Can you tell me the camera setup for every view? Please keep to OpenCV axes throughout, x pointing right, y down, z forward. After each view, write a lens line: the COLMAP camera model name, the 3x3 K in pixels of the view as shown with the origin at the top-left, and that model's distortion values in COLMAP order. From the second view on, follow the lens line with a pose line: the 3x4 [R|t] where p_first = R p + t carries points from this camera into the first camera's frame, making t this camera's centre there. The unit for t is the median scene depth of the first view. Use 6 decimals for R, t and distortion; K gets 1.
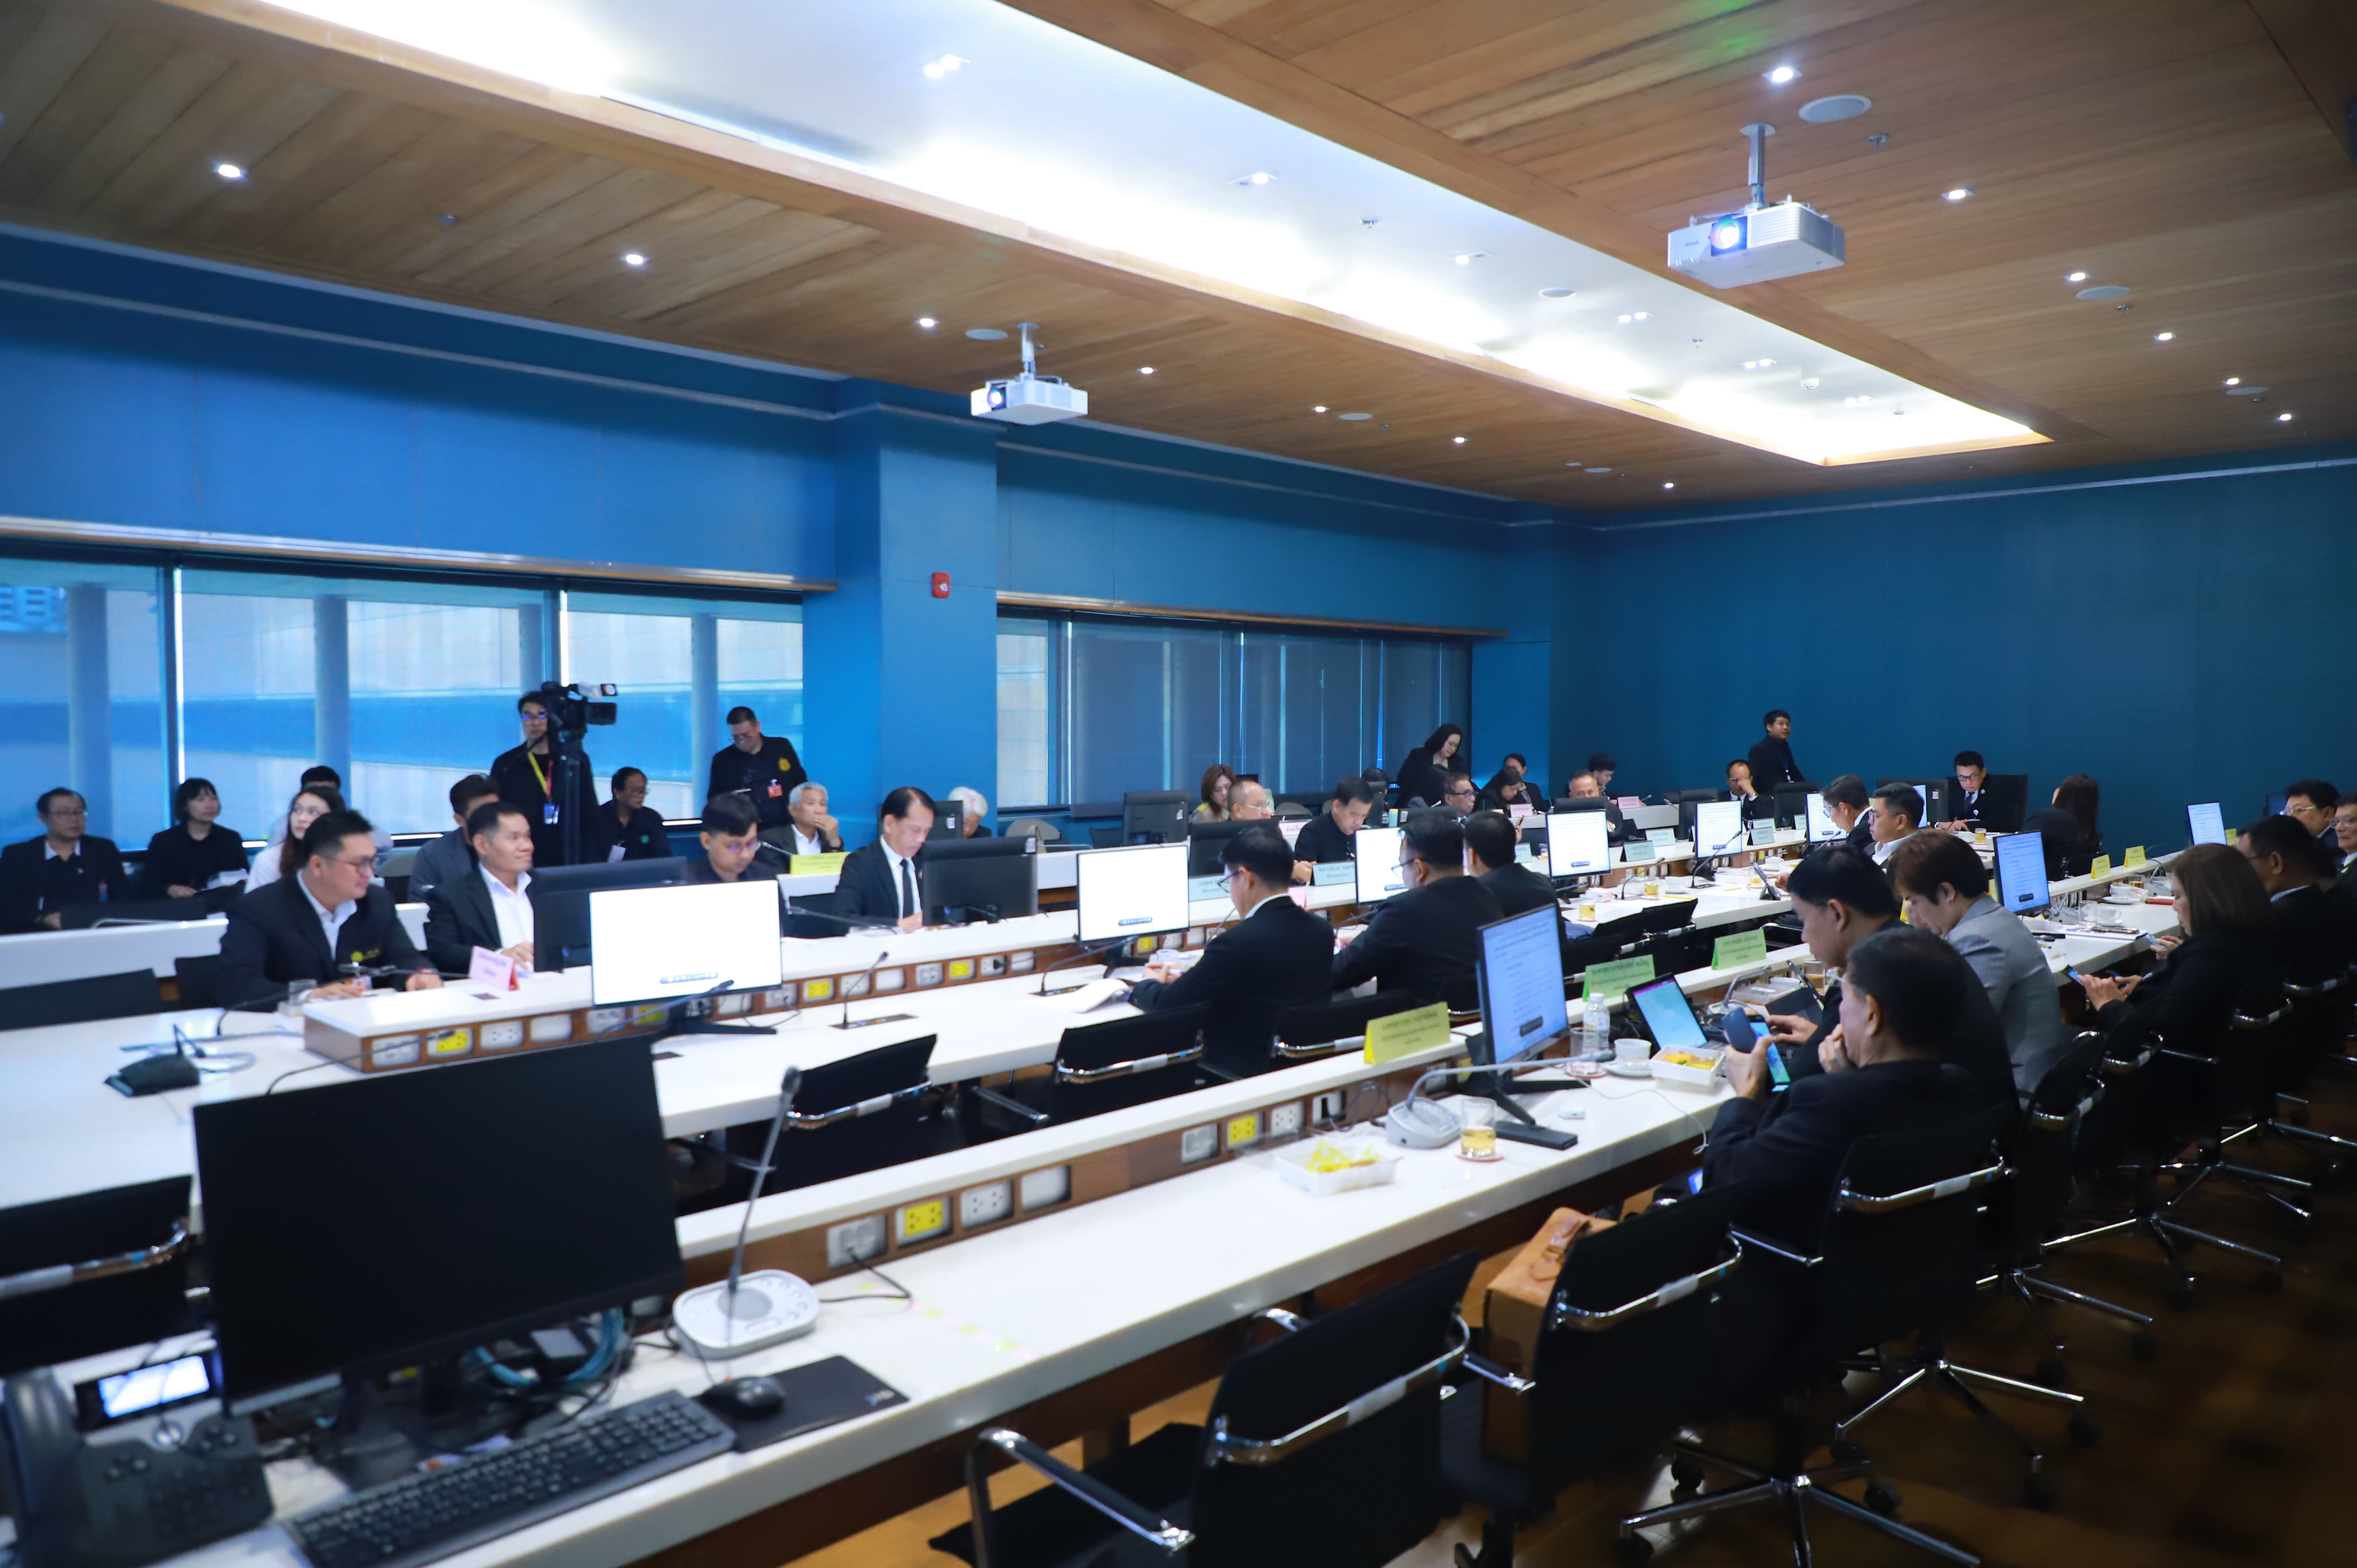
lens RADIAL K [[1549.7, 0, 1192.1], [0, 1549.7, 792.2], [0, 0, 1]] dist [0.009553, 0.000916]
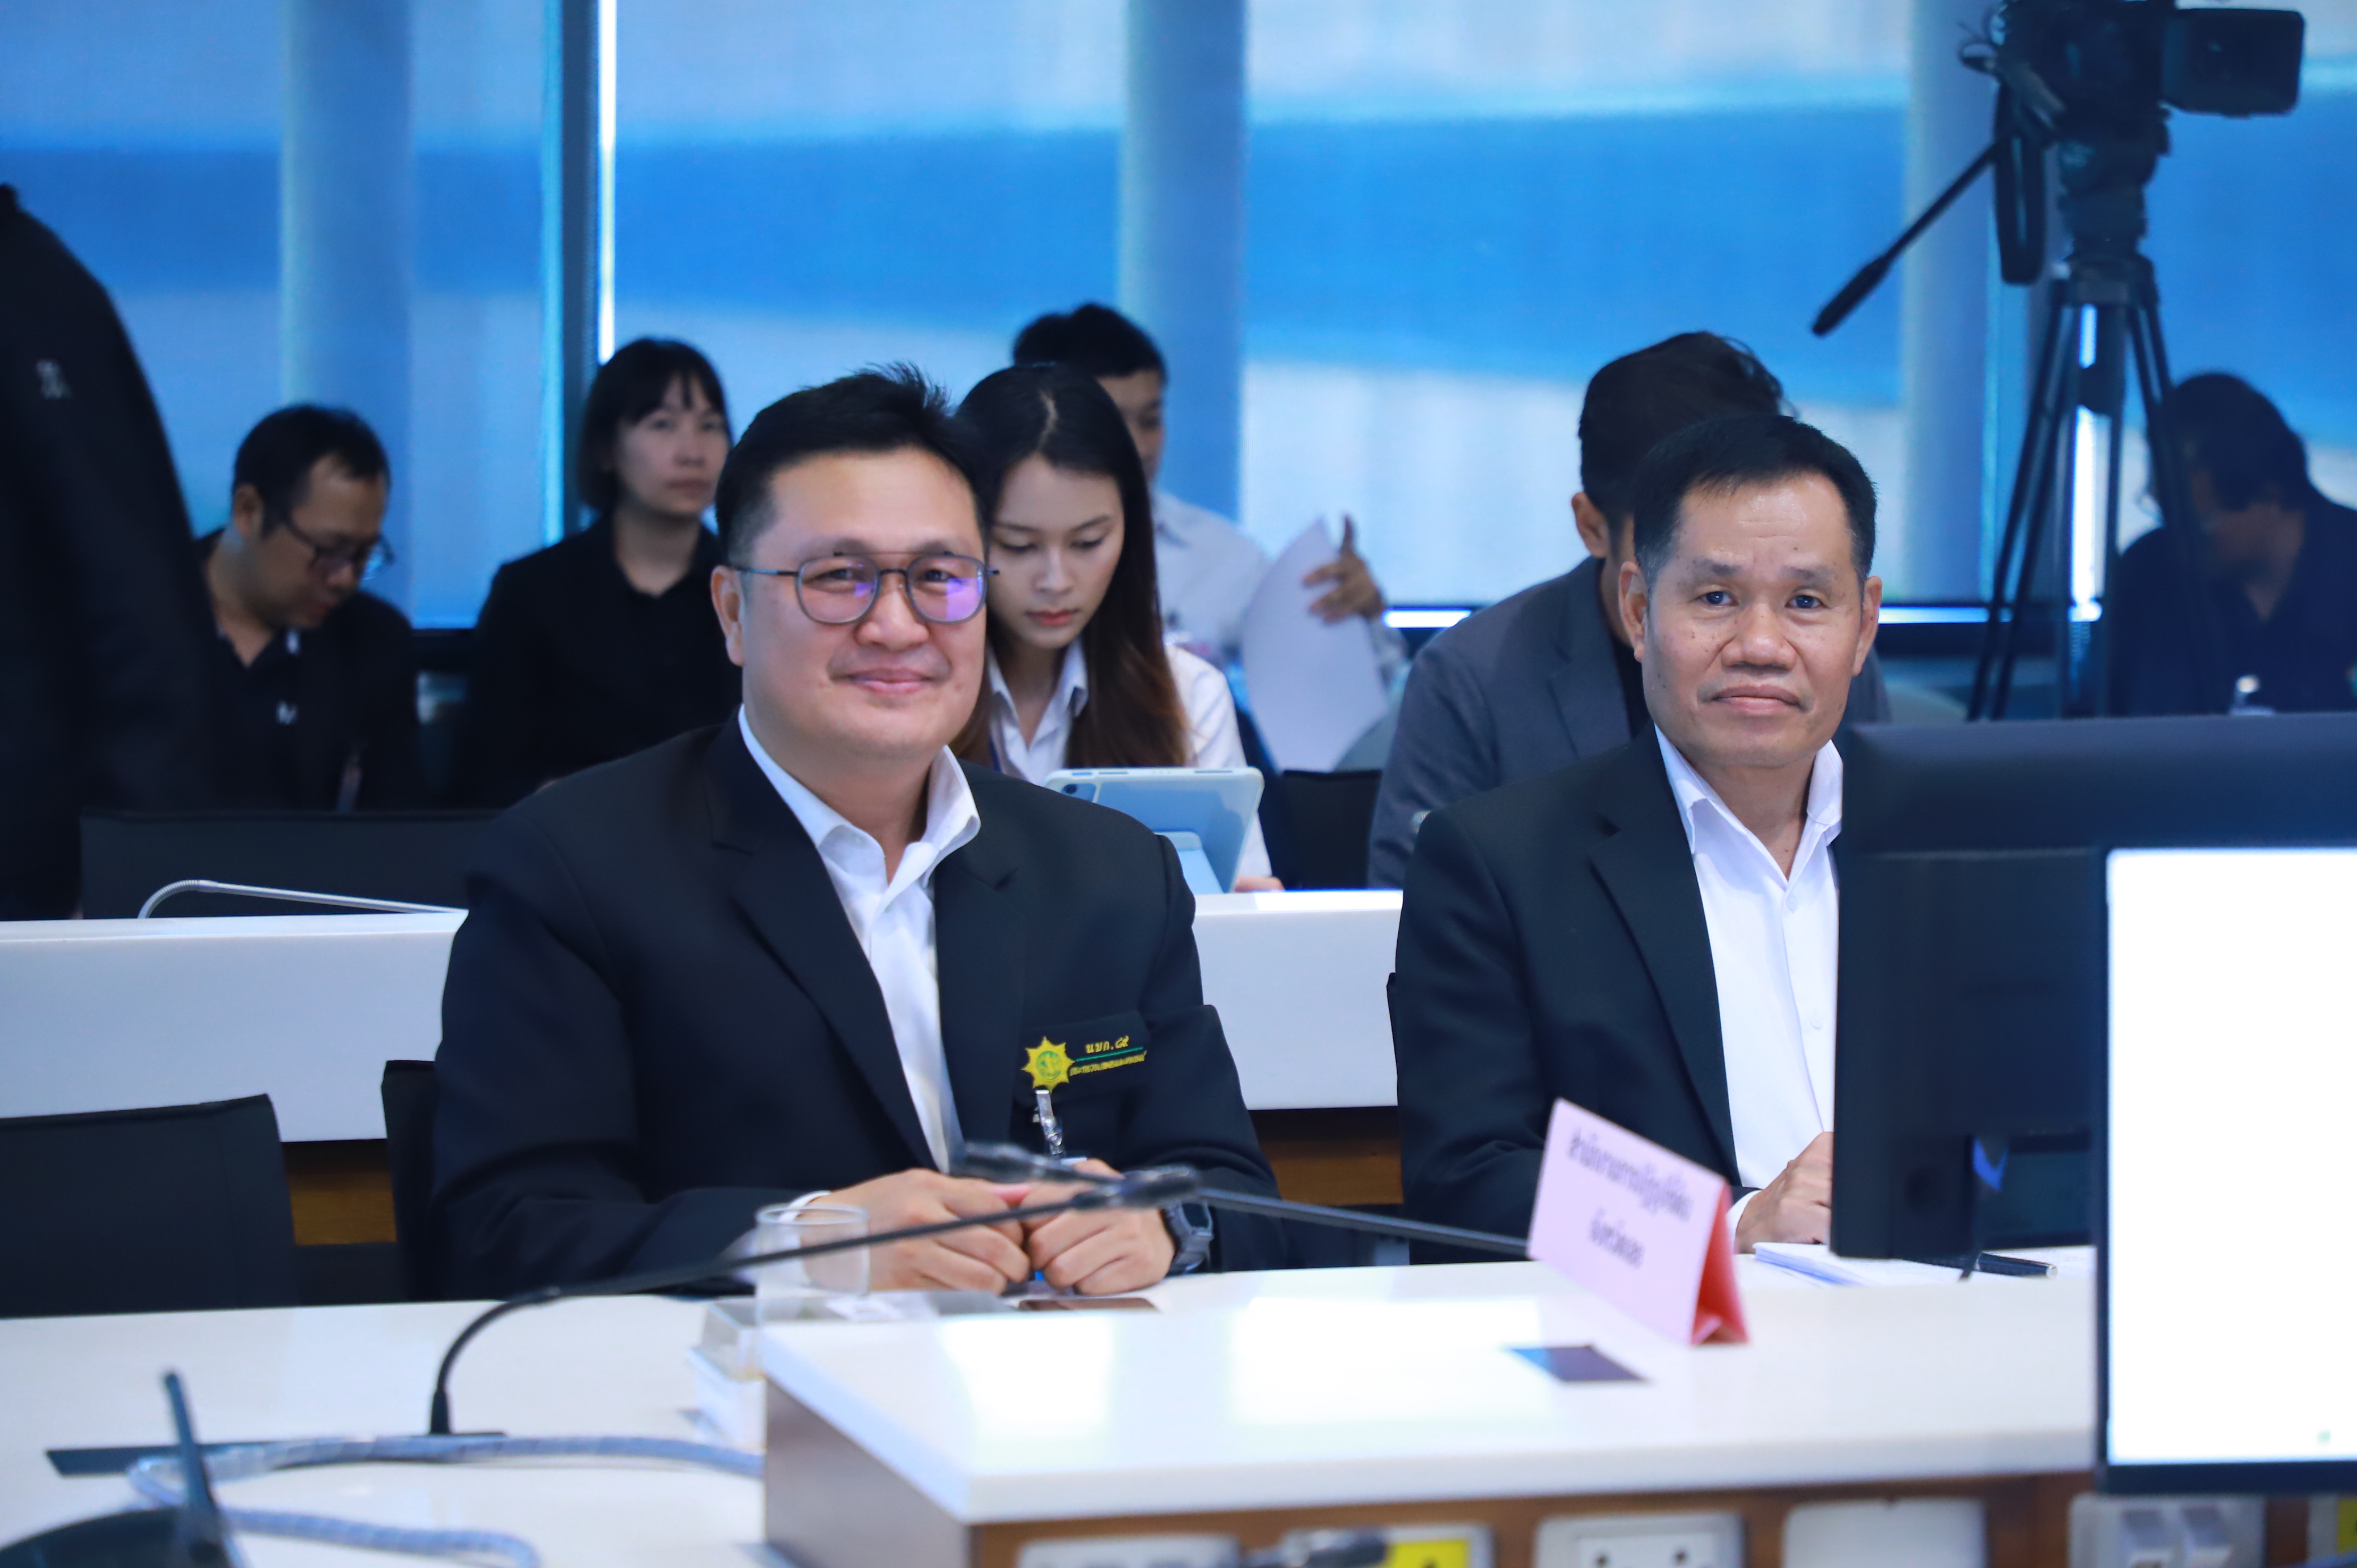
lens RADIAL K [[7175.3, 0, 1183.1], [0, 7175.3, 785.2], [0, 0, 1]] dist [0.423808, 0.000000]
pose [[0.873717, 0.052061, -0.483641, -0.058132], [-0.033670, 0.998344, 0.046639, 0.016642], [0.485268, -0.024466, 0.874023, 0.165305]]
